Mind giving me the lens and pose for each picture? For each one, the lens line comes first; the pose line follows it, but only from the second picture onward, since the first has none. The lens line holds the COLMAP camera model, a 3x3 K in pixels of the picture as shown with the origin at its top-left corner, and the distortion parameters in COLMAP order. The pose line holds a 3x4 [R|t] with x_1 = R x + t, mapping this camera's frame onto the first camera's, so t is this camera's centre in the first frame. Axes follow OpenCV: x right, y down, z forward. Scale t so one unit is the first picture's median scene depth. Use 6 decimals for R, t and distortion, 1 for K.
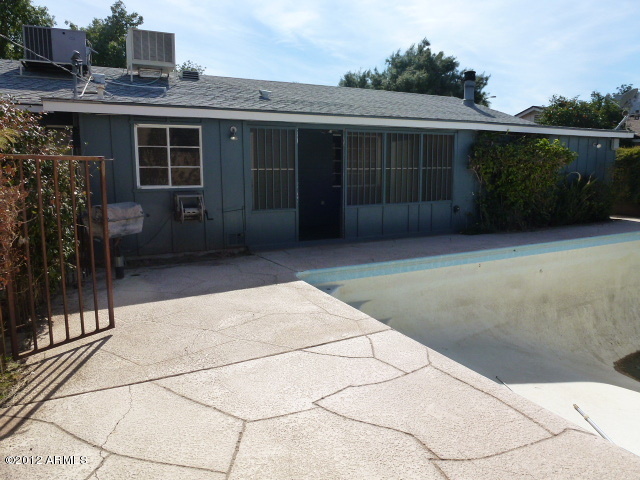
lens RADIAL K [[465.9, 0, 321.0], [0, 465.9, 237.9], [0, 0, 1]] dist [-0.041807, 0.000213]
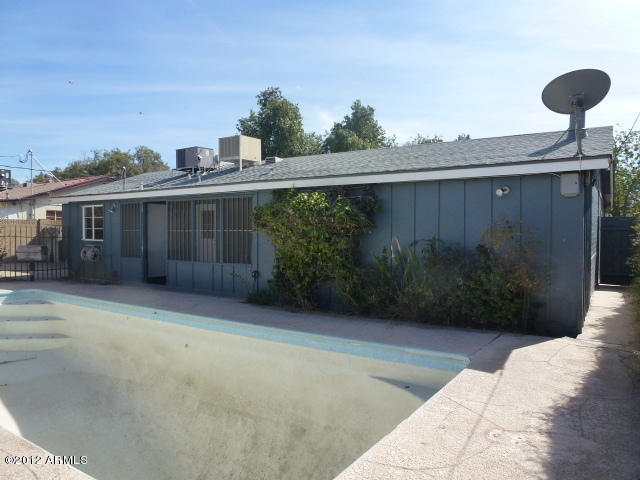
lens RADIAL K [[465.9, 0, 320.3], [0, 465.9, 239.2], [0, 0, 1]] dist [-0.041807, 0.000213]
pose [[0.475204, 0.021440, -0.879614, 1.327156], [-0.138597, 0.989047, -0.050768, -0.116165], [0.868891, 0.146037, 0.472971, 0.747969]]
